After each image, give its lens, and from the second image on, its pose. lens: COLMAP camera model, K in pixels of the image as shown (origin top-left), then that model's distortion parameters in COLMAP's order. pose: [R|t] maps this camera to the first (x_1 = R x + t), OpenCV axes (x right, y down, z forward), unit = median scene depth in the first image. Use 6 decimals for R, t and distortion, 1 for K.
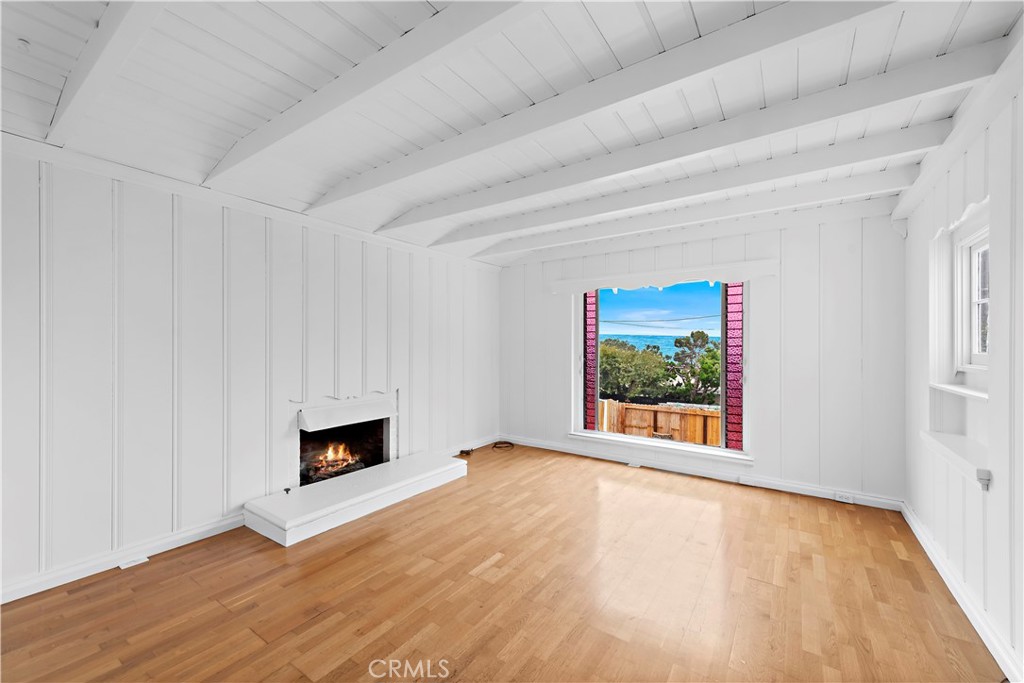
lens RADIAL K [[404.5, 0, 520.2], [0, 404.5, 343.5], [0, 0, 1]] dist [-0.001389, -0.000044]
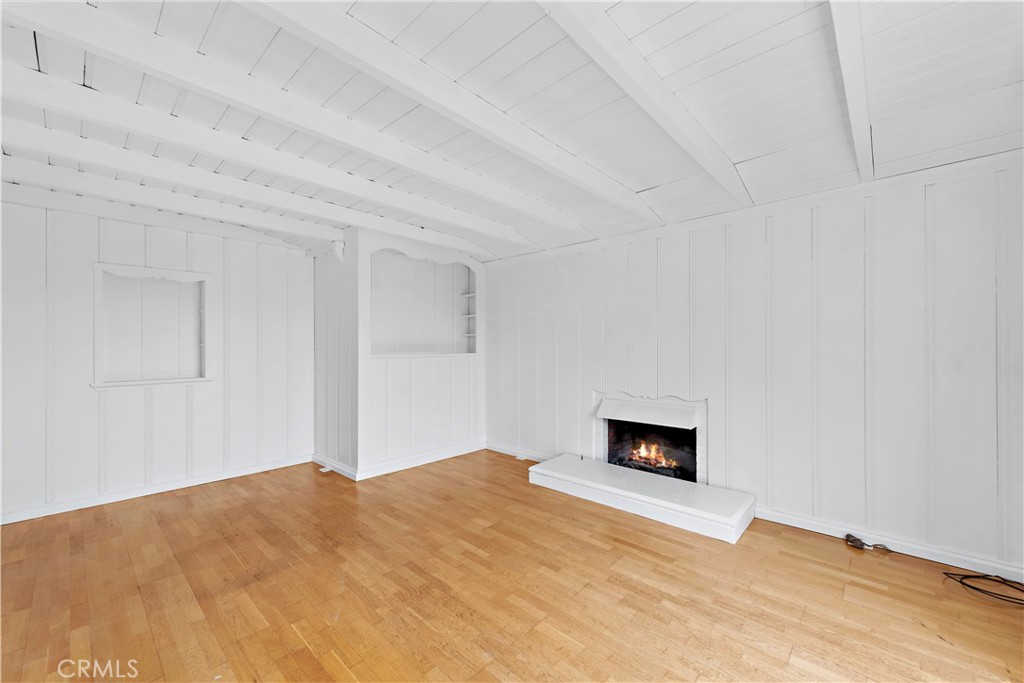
lens RADIAL K [[404.5, 0, 520.8], [0, 404.5, 342.4], [0, 0, 1]] dist [-0.001389, -0.000044]
pose [[-0.138038, -0.000135, -0.990427, 0.712014], [0.004813, 0.999988, -0.000807, -0.009888], [0.990415, -0.004878, -0.138036, 0.925897]]
